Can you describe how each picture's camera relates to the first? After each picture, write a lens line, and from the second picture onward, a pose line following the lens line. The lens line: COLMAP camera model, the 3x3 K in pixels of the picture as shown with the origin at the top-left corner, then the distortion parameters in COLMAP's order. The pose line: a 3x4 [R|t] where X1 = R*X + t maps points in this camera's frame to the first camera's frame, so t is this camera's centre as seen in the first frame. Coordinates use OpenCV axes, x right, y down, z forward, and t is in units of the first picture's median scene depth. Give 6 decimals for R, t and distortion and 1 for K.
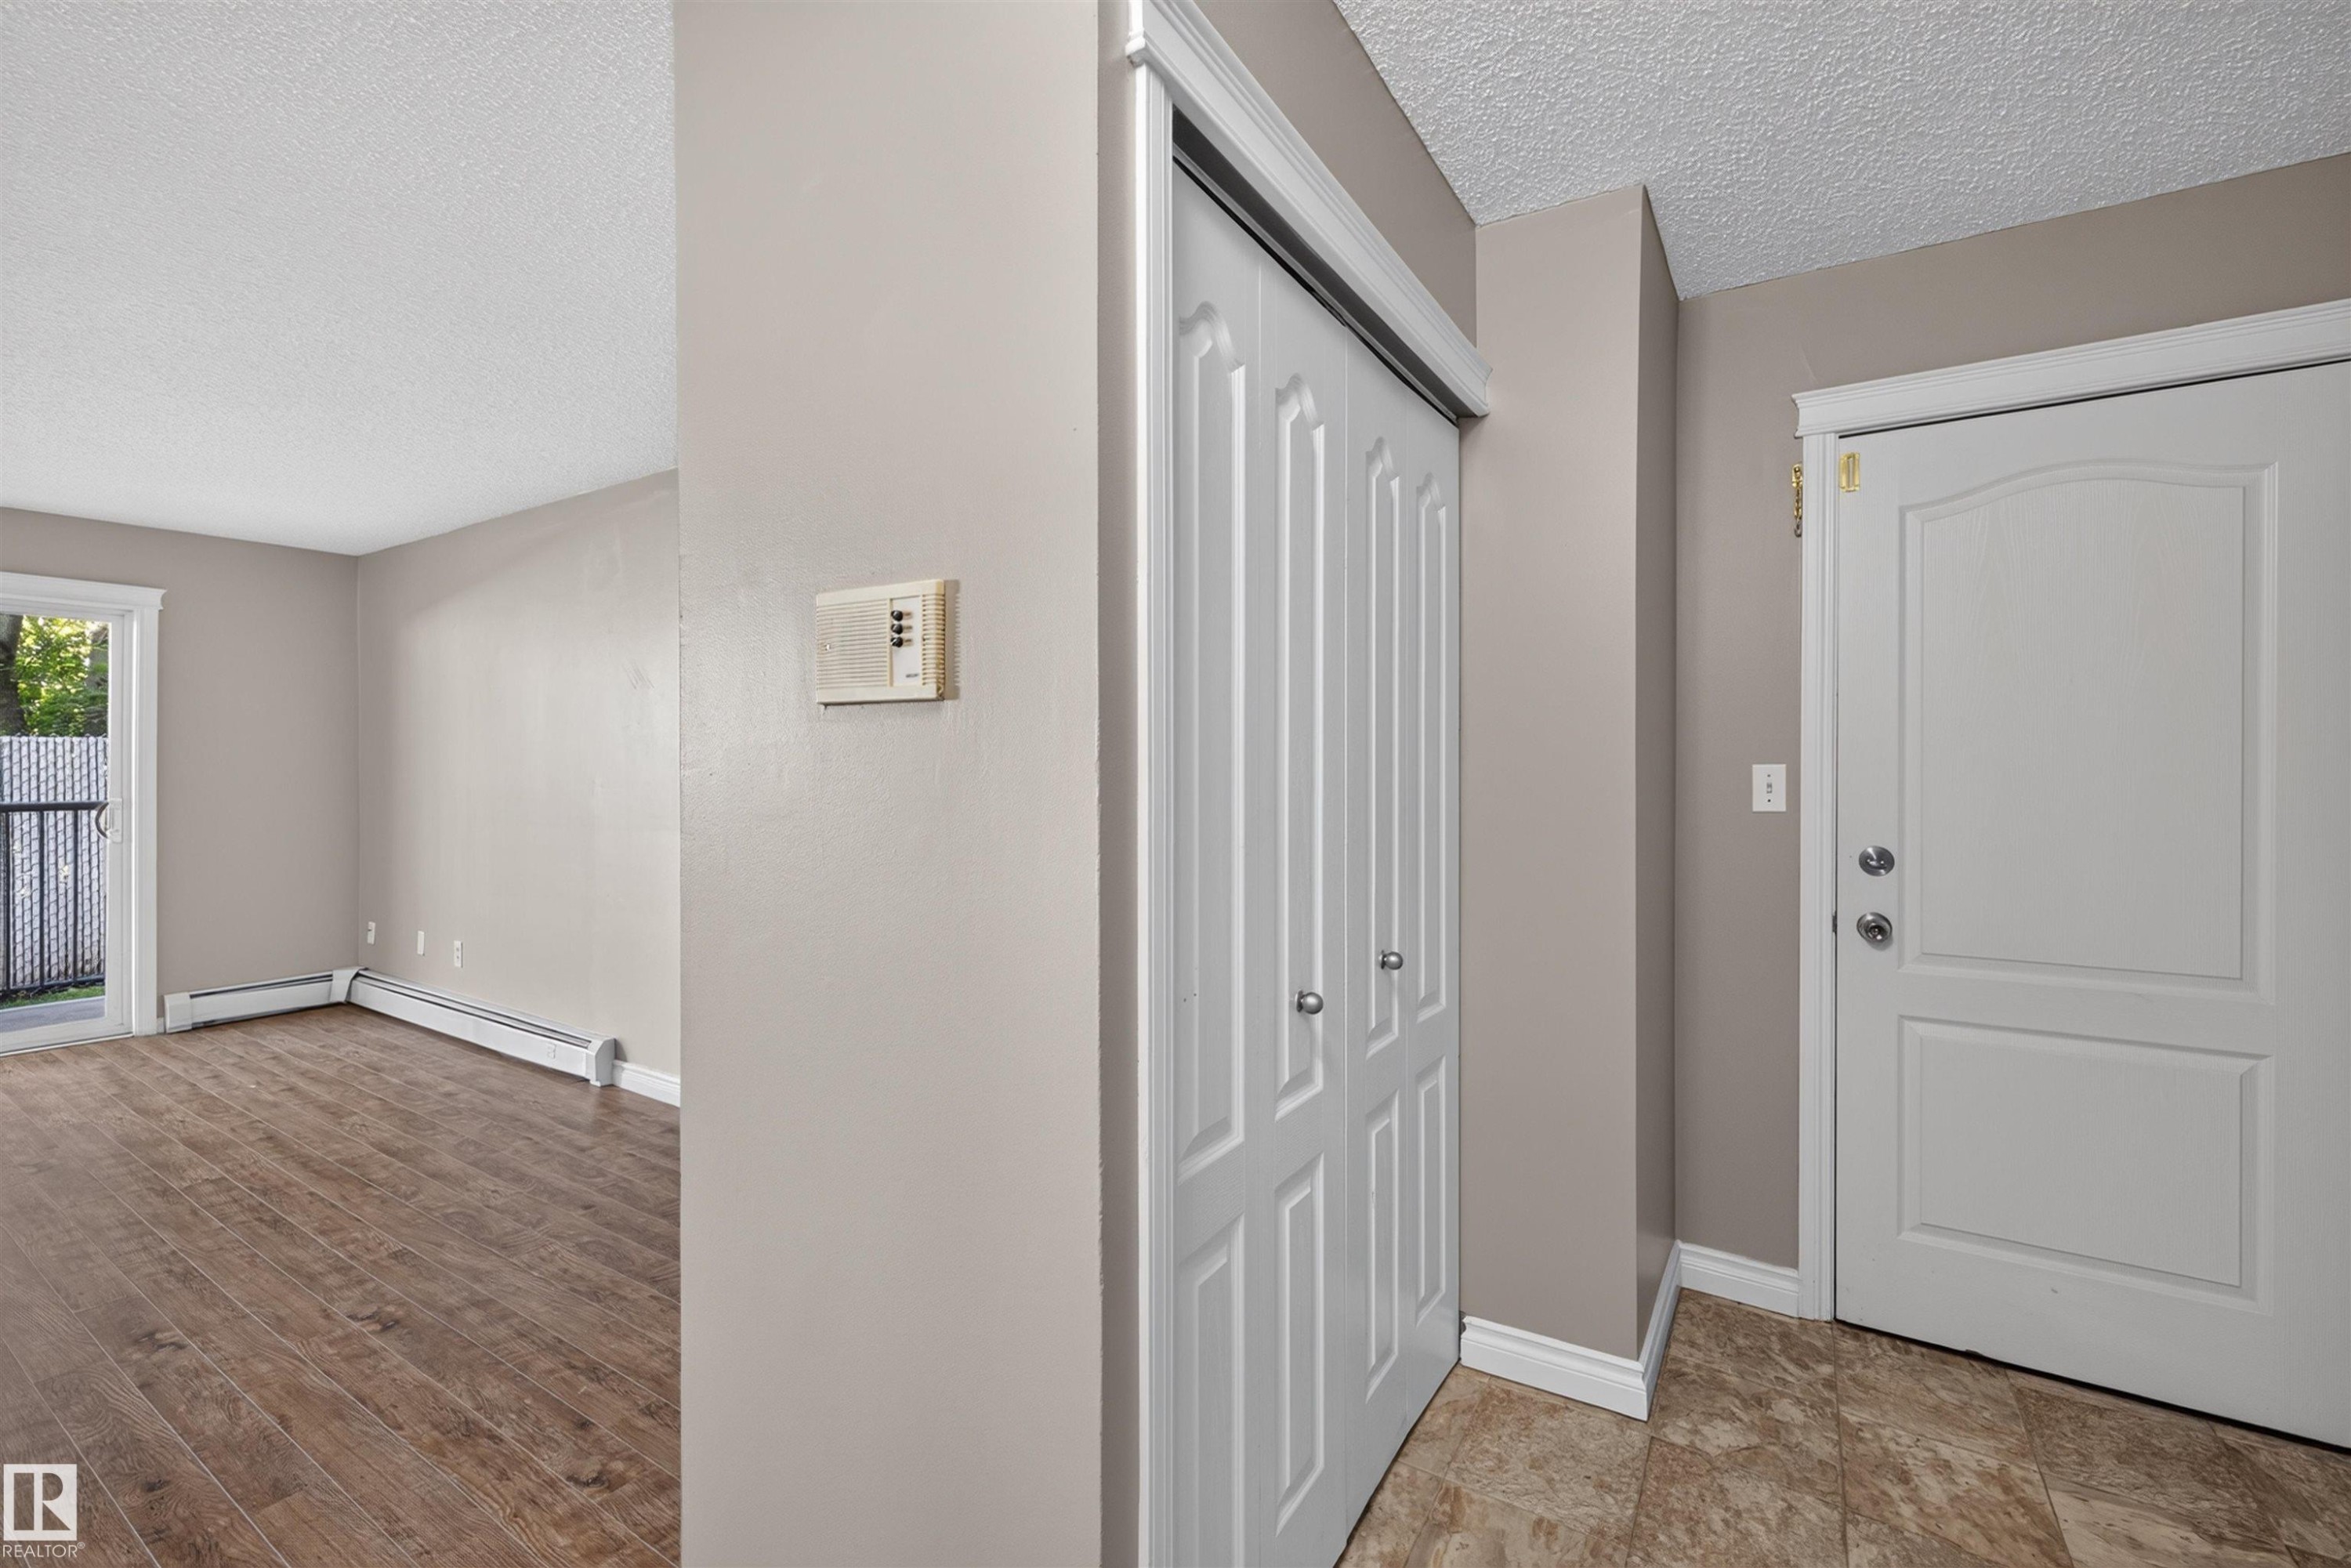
lens RADIAL K [[991.1, 0, 1174.5], [0, 991.1, 773.8], [0, 0, 1]] dist [0.009069, 0.000016]
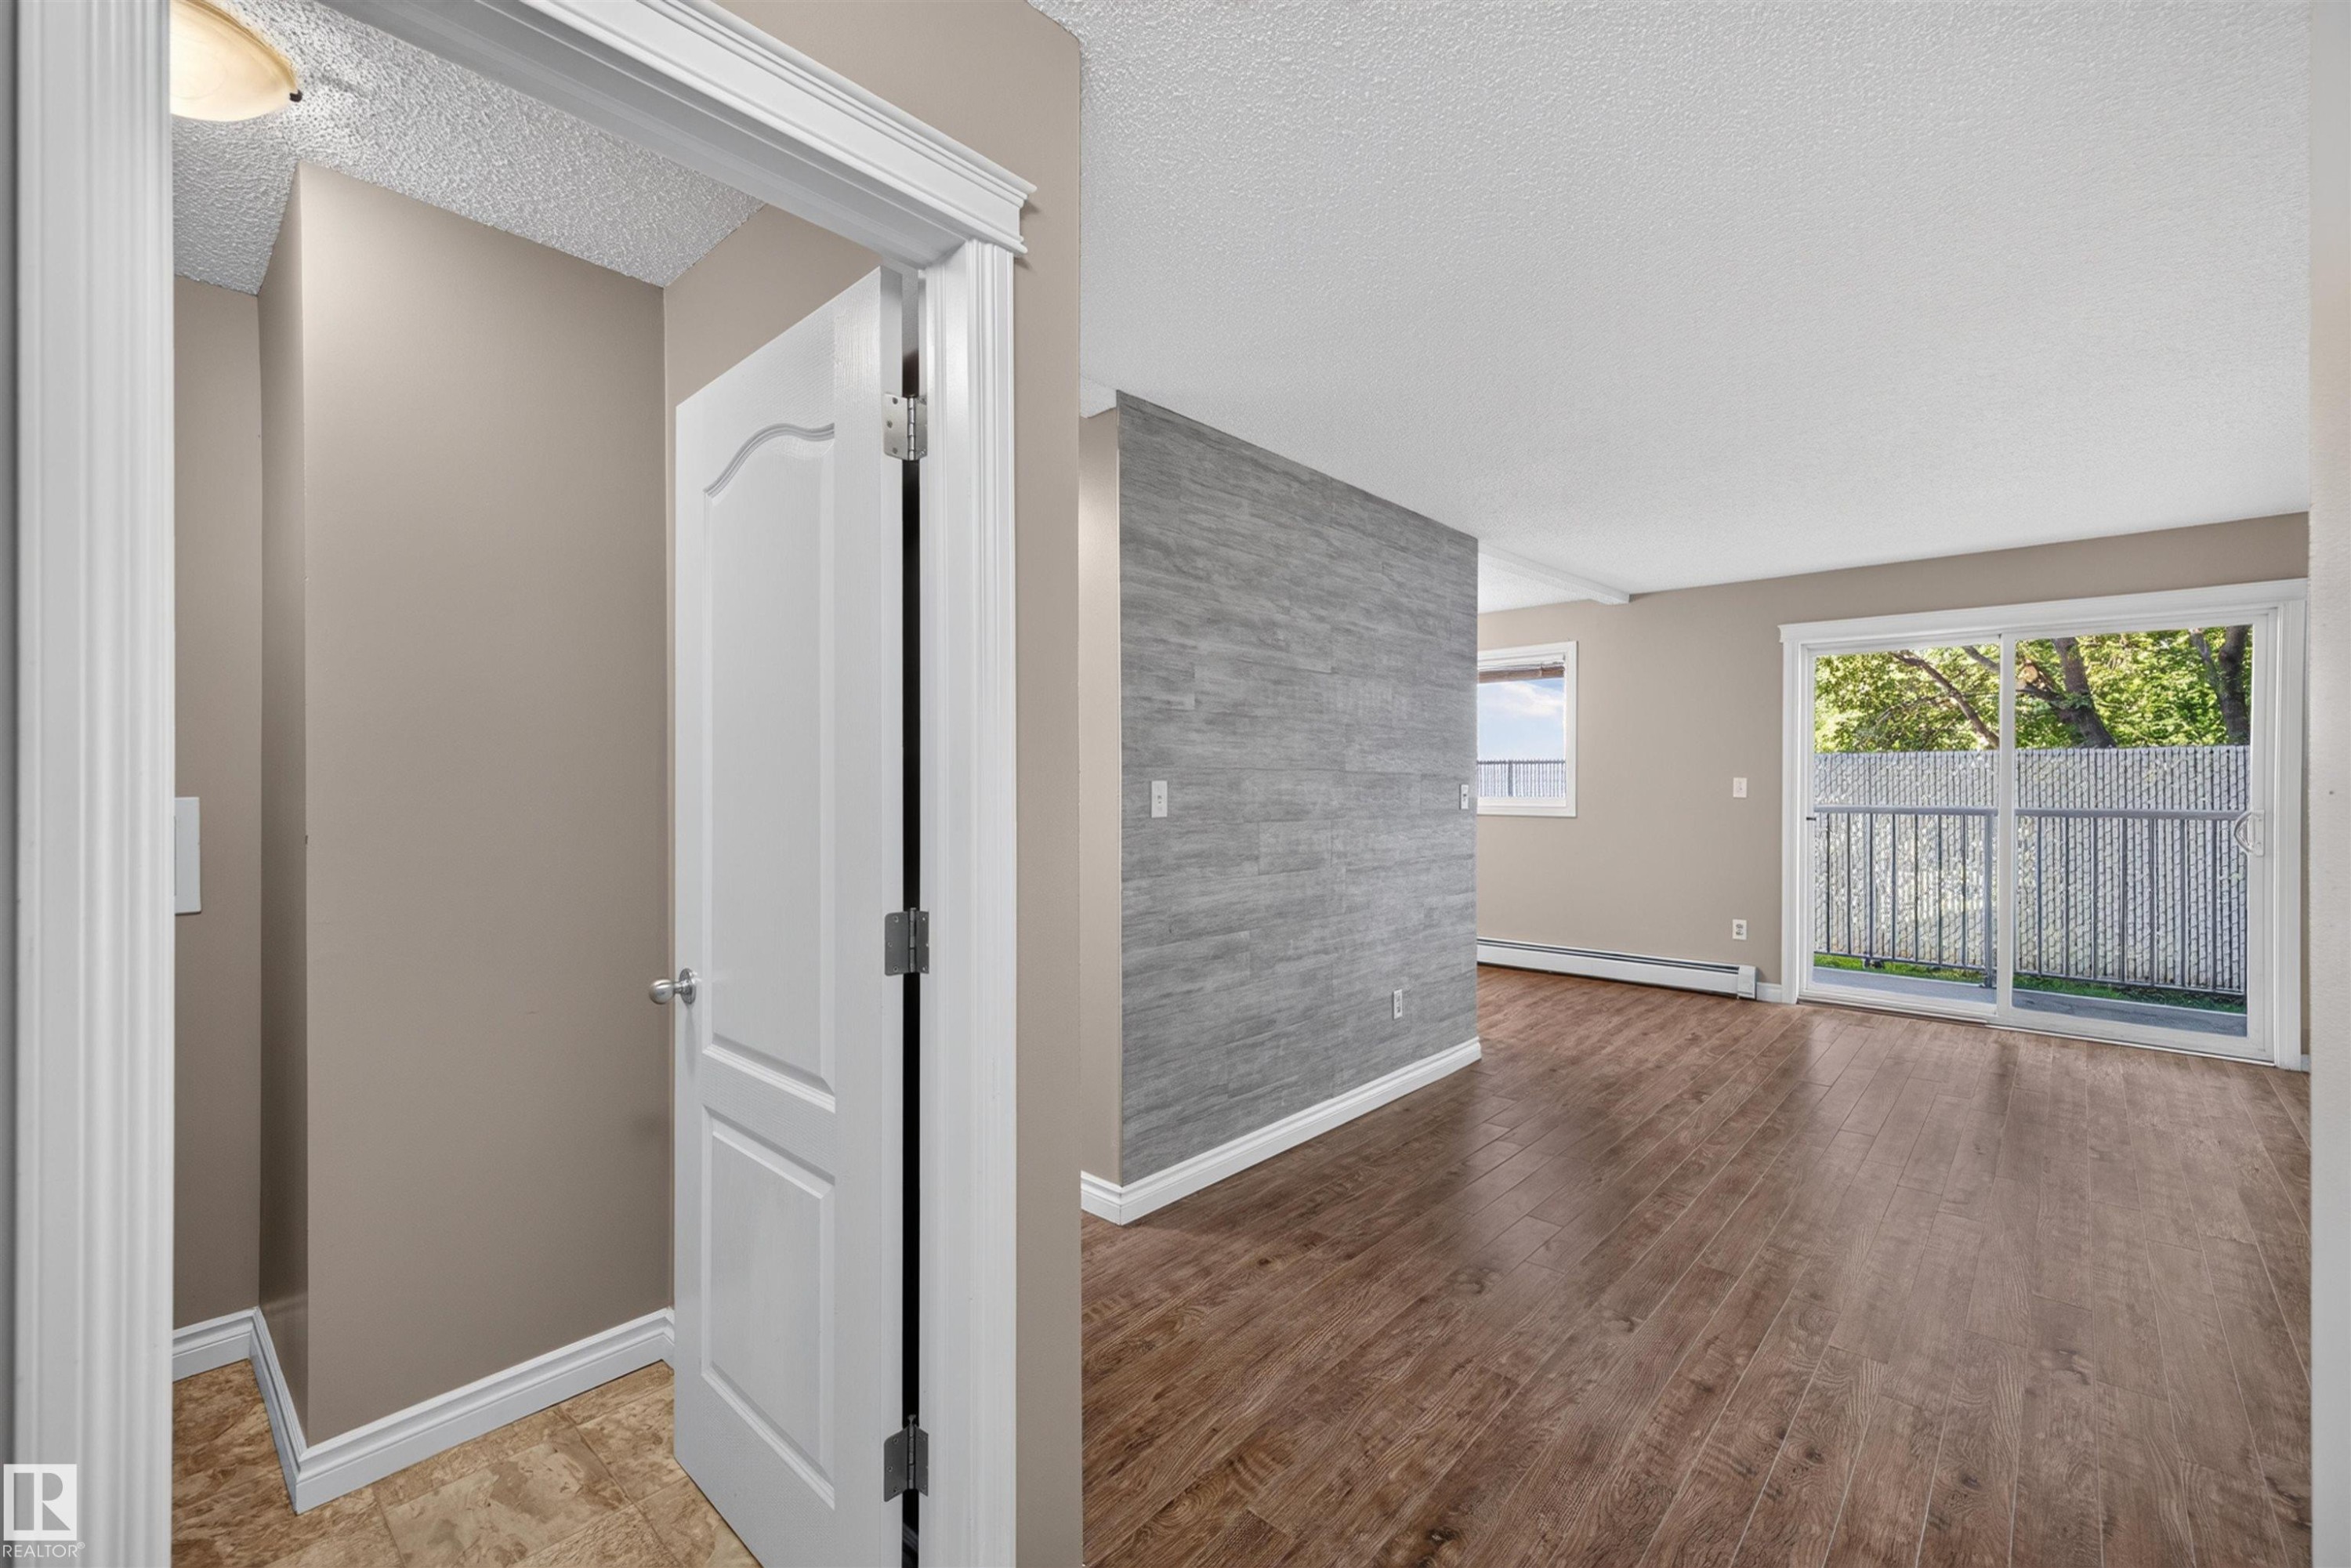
lens RADIAL K [[991.1, 0, 1167.3], [0, 991.1, 777.2], [0, 0, 1]] dist [0.009069, 0.000016]
pose [[-0.165365, -0.001594, -0.986231, 0.065494], [-0.005315, 0.999986, -0.000725, 0.000187], [0.986218, 0.005122, -0.165371, 0.195289]]
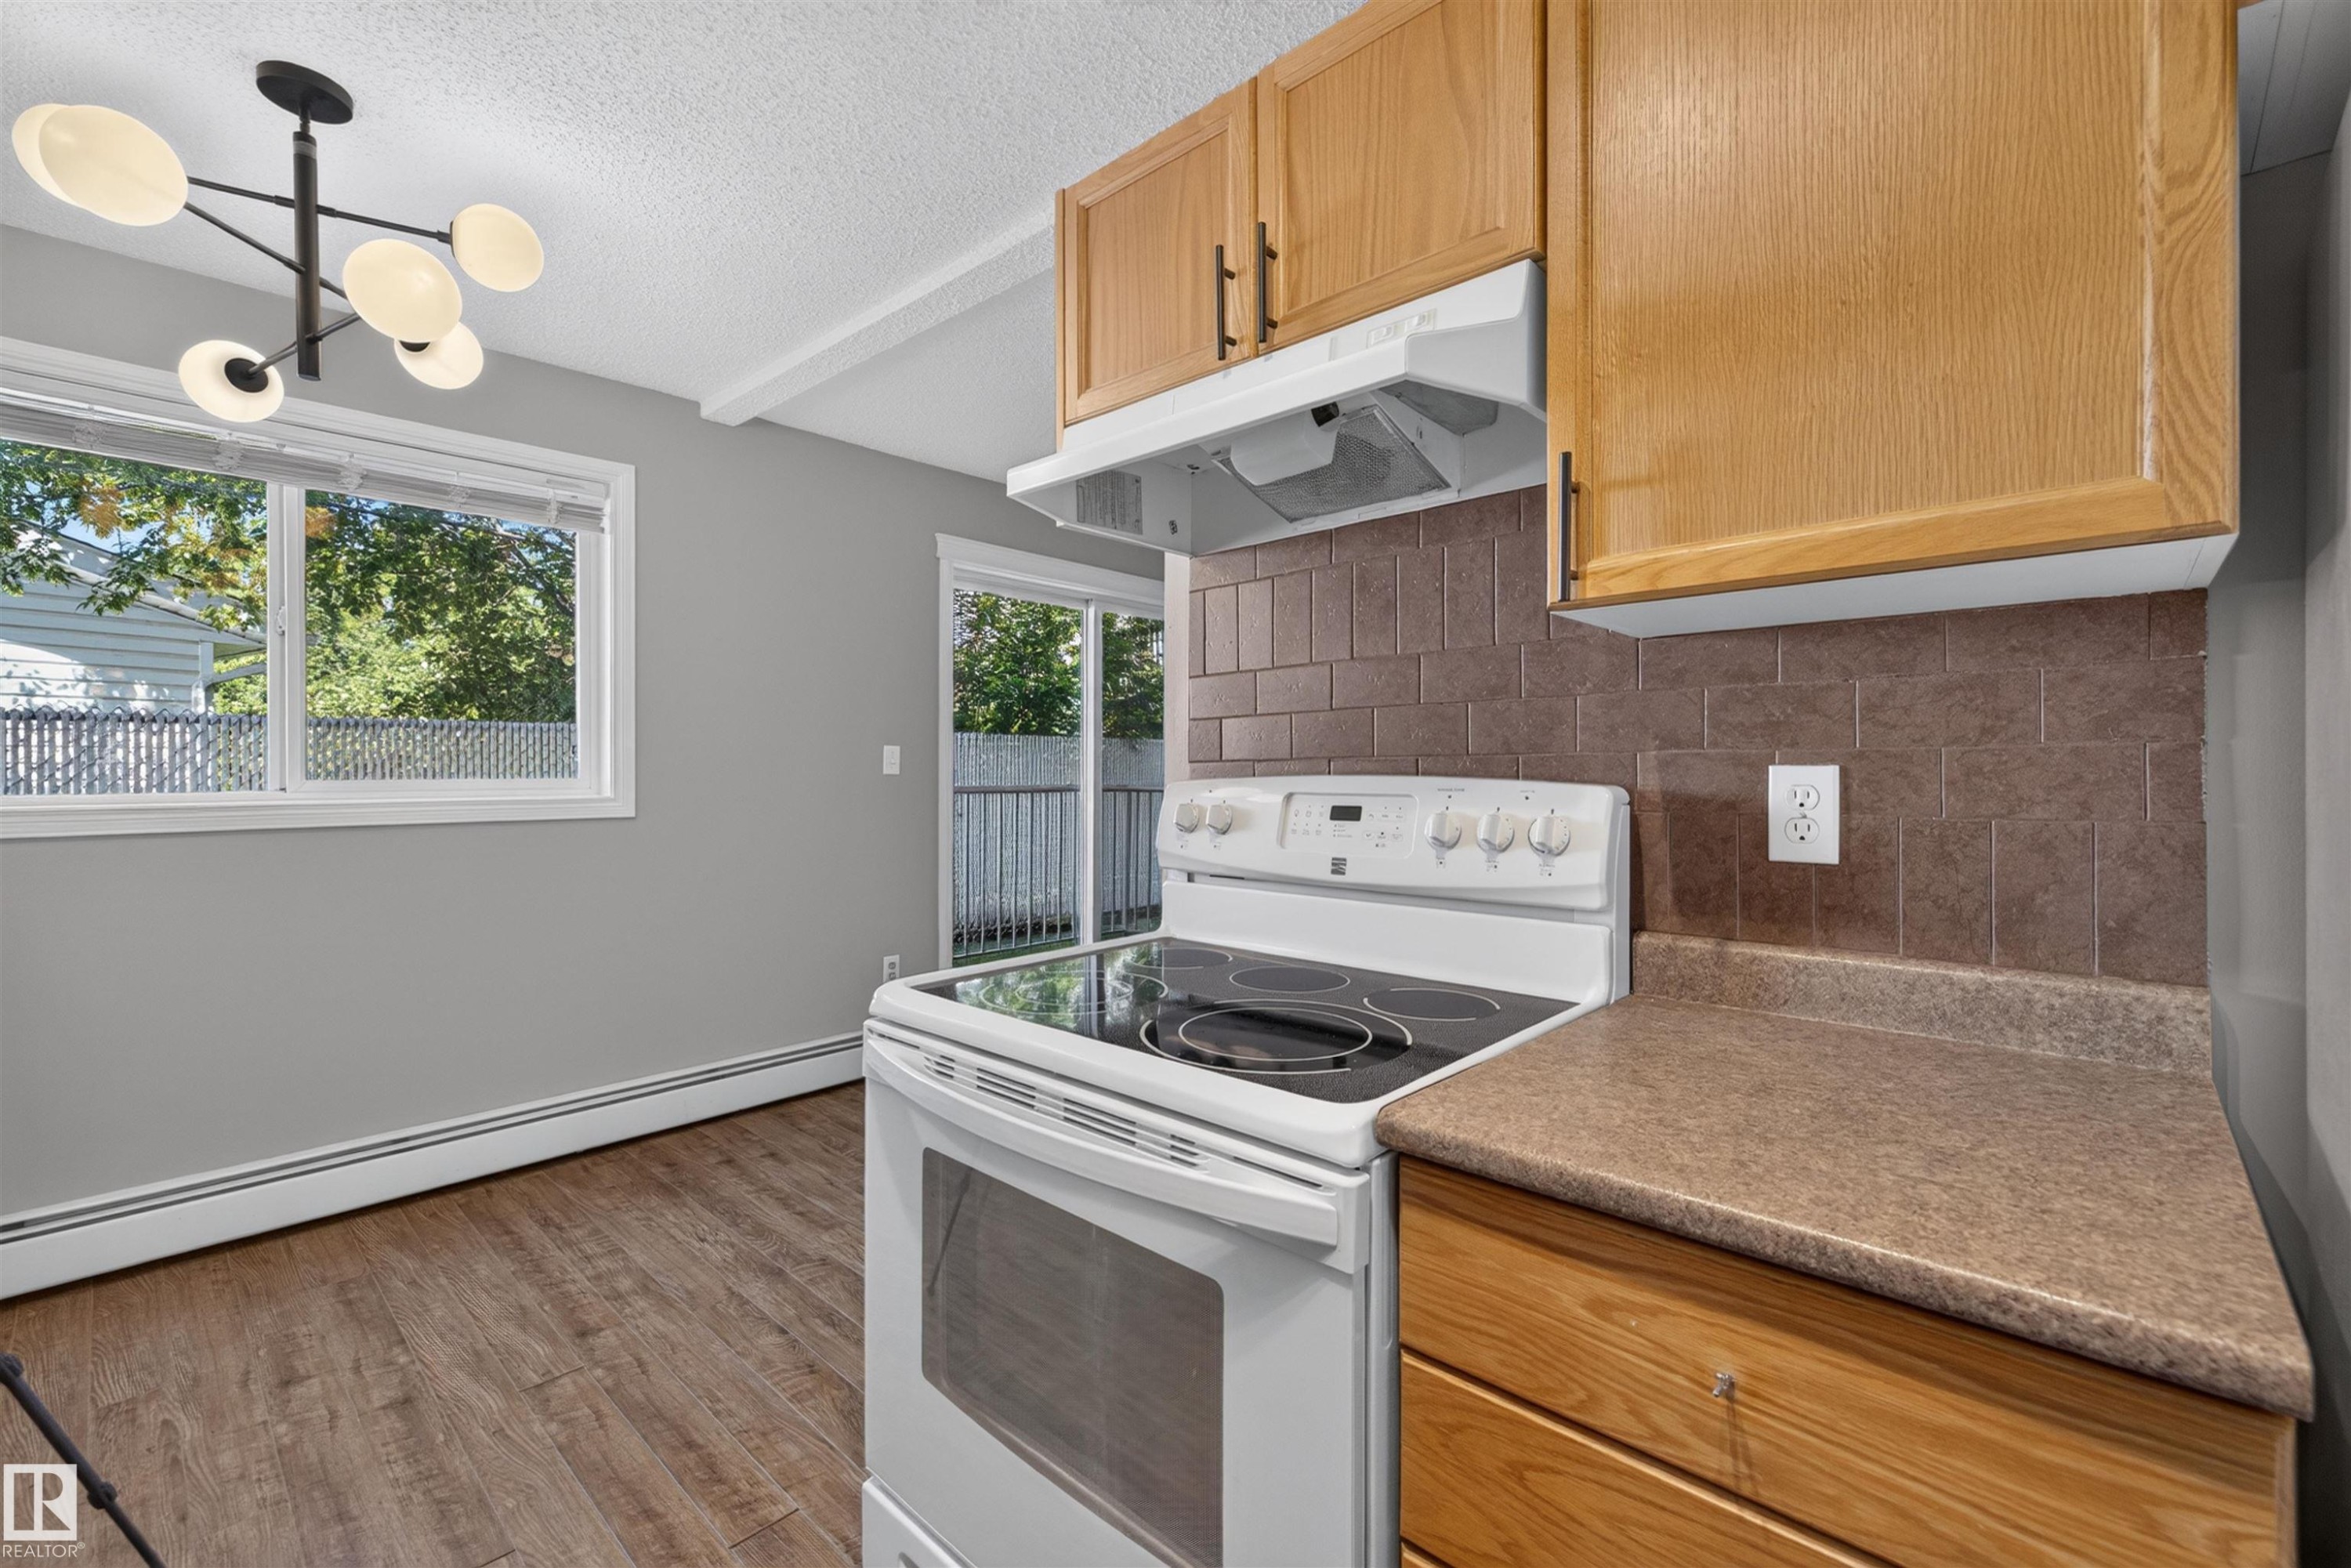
lens RADIAL K [[991.1, 0, 1156.7], [0, 991.1, 777.8], [0, 0, 1]] dist [0.009069, 0.000016]
pose [[0.984190, -0.002331, -0.177100, -1.271597], [0.001900, 0.999995, -0.002600, 0.035582], [0.177106, 0.002222, 0.984189, -0.190008]]
